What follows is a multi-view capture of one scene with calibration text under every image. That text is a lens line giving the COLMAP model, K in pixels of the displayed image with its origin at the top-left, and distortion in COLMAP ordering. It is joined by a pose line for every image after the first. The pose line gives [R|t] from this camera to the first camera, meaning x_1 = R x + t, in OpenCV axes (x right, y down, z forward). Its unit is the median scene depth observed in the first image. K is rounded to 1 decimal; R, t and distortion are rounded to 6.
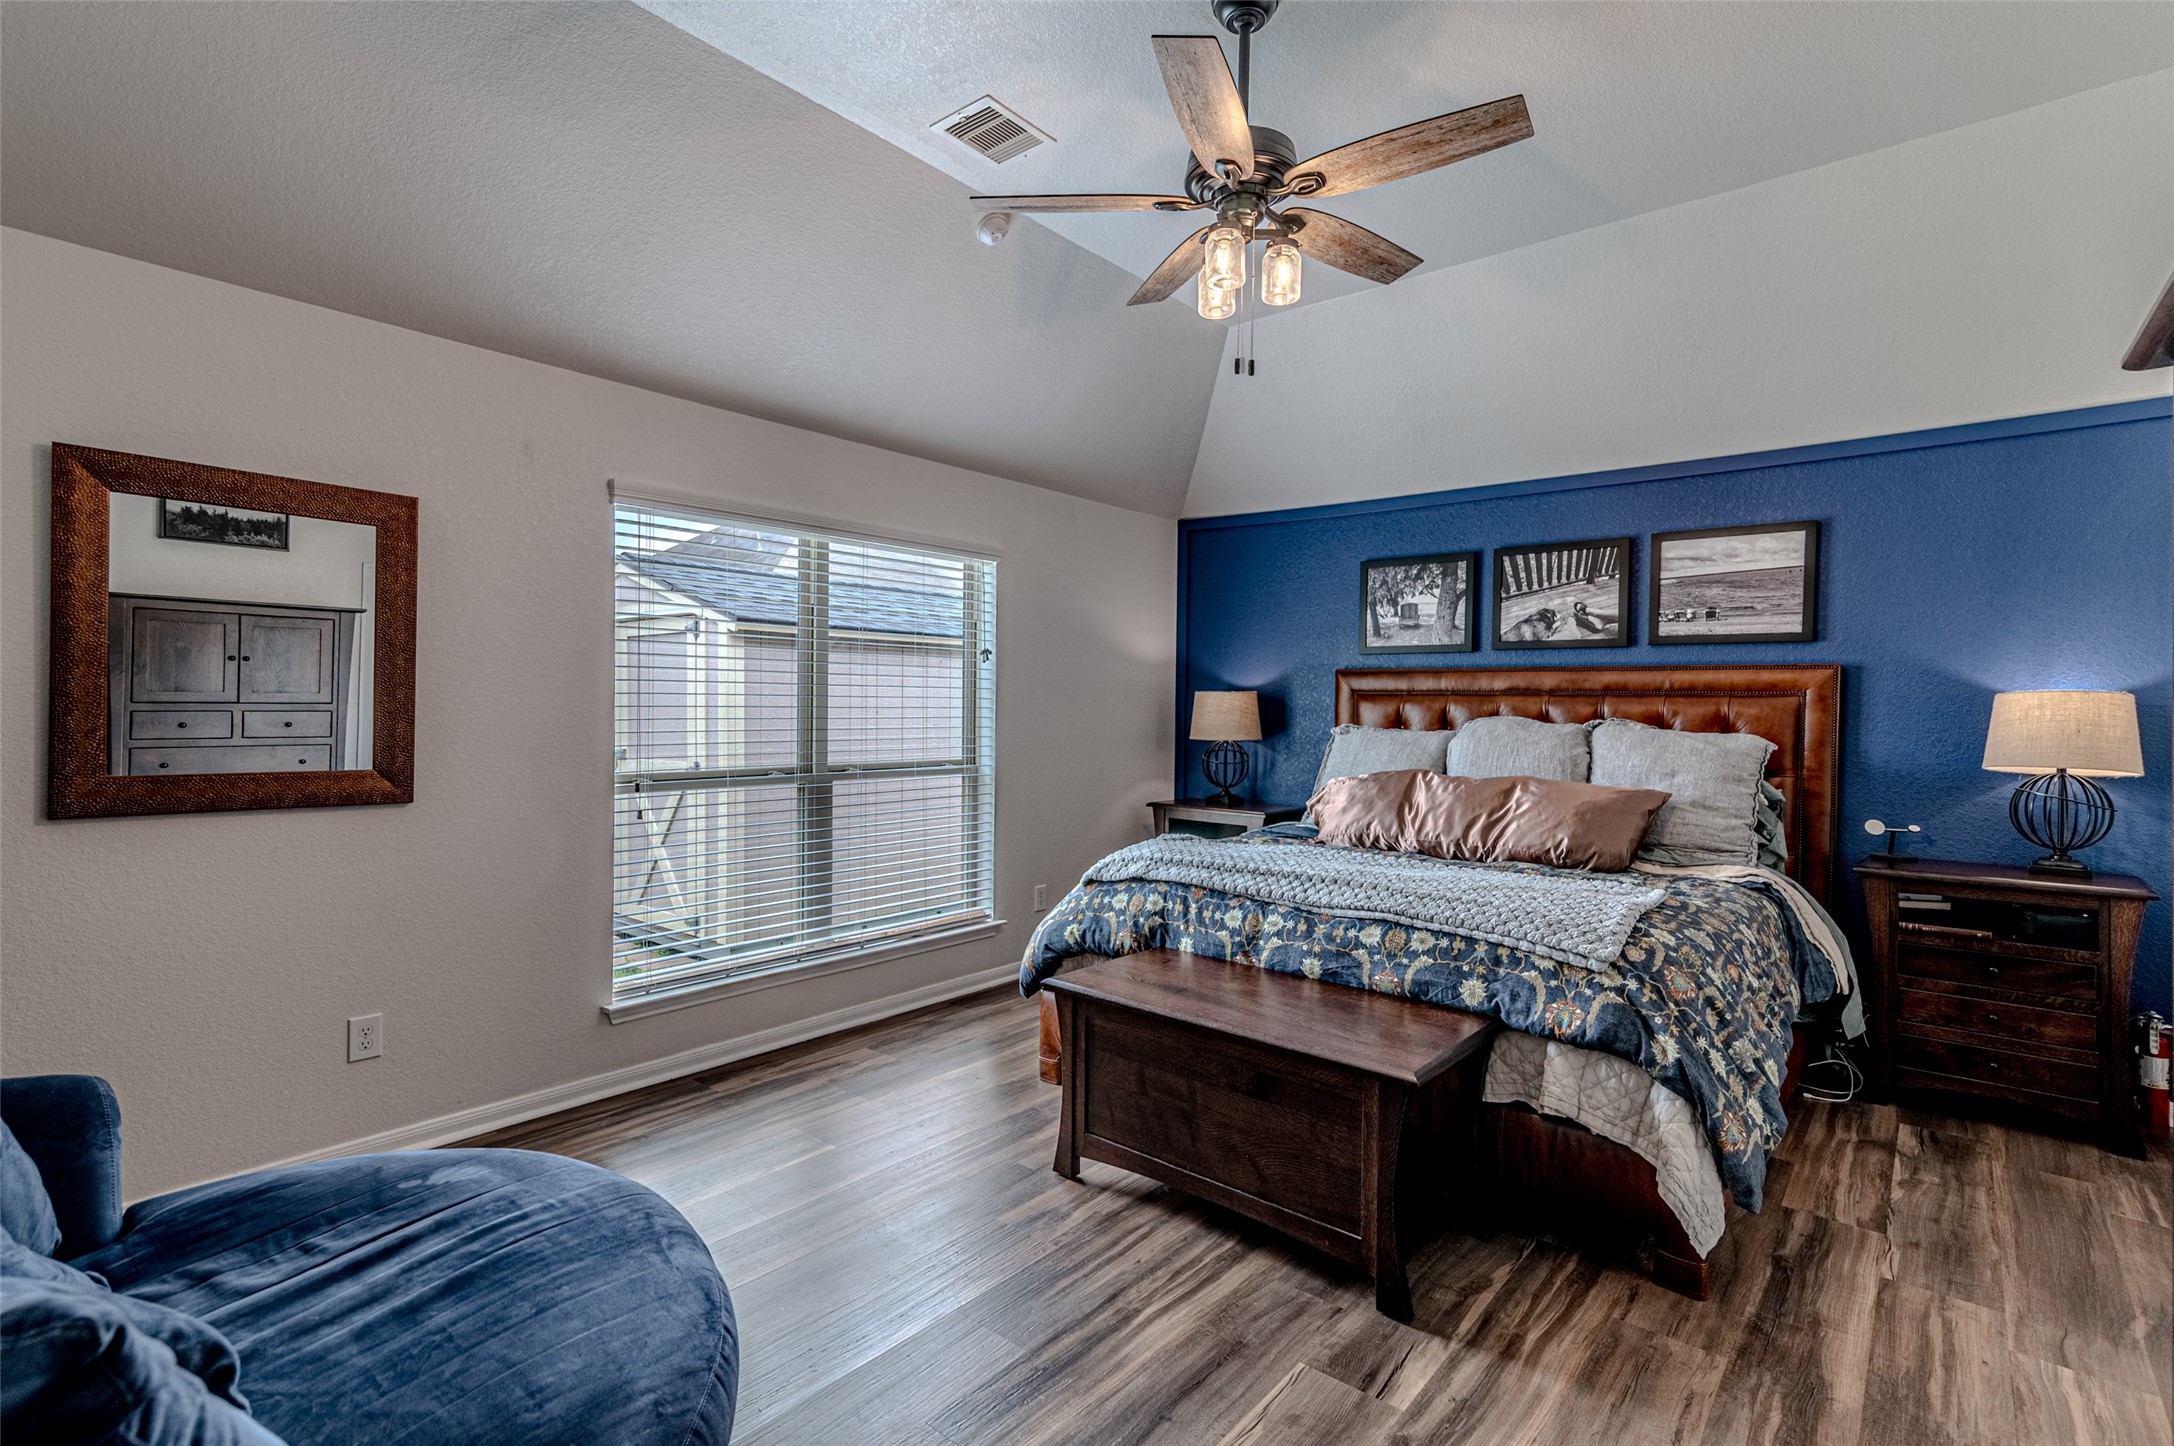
lens RADIAL K [[985.5, 0, 1094.0], [0, 985.5, 723.9], [0, 0, 1]] dist [0.014808, -0.001114]
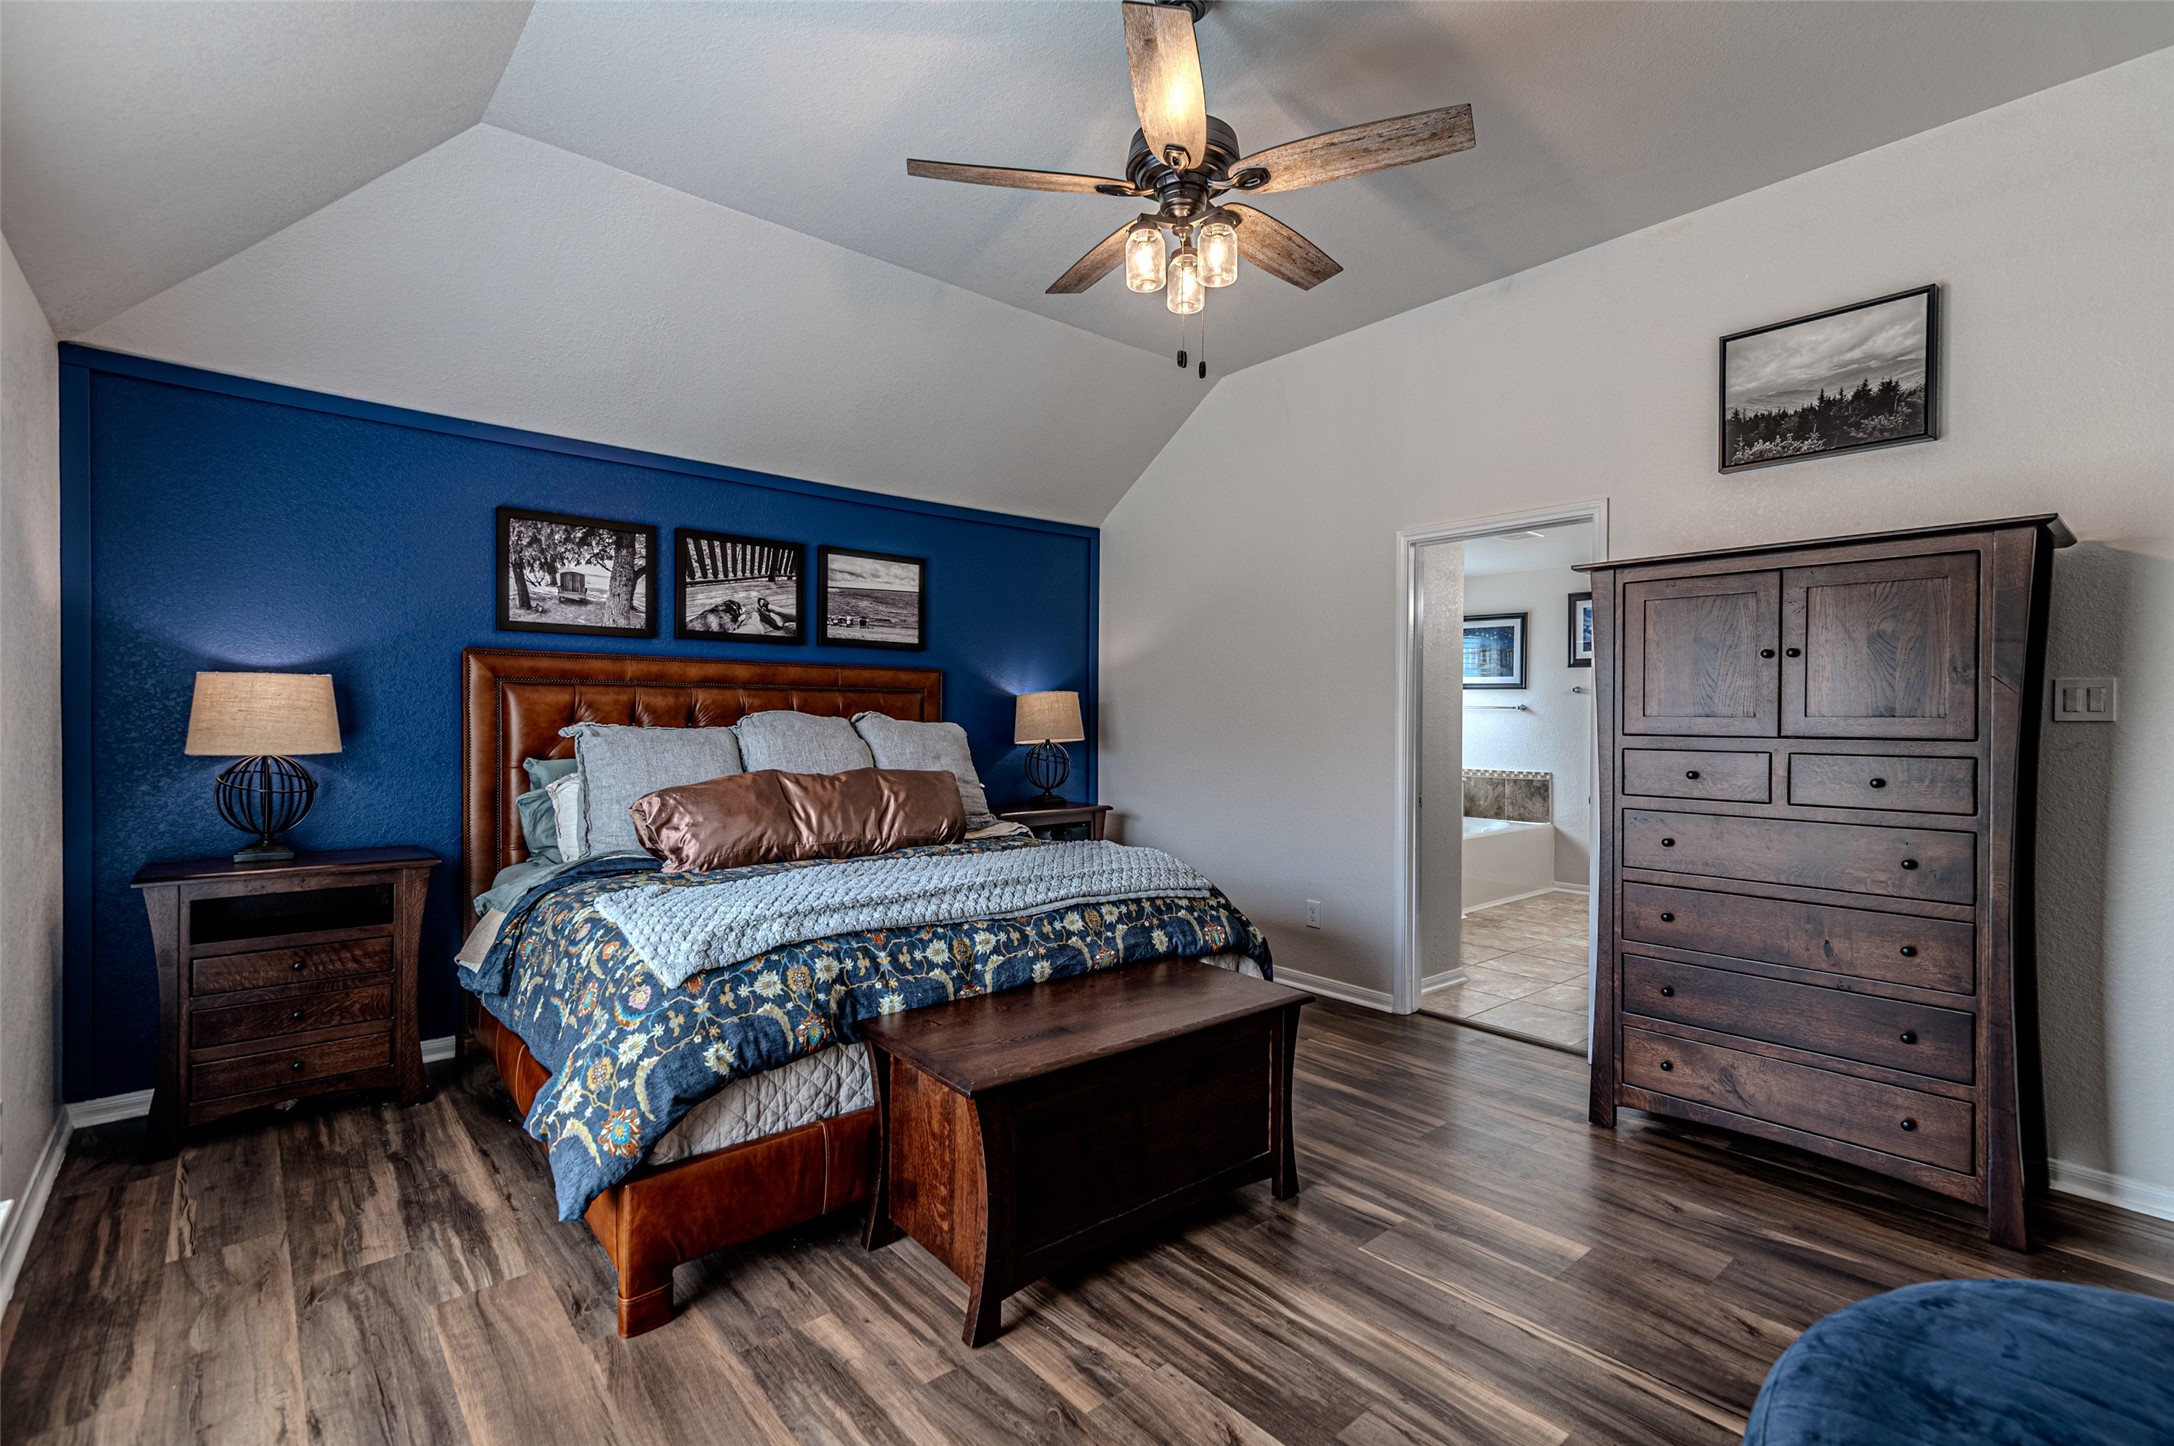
lens RADIAL K [[985.5, 0, 1094.0], [0, 985.5, 723.9], [0, 0, 1]] dist [0.014808, -0.001114]
pose [[0.177660, -0.022663, 0.983831, -0.509394], [0.012975, 0.999702, 0.020685, -0.011477], [-0.984006, 0.009090, 0.177901, 0.546847]]
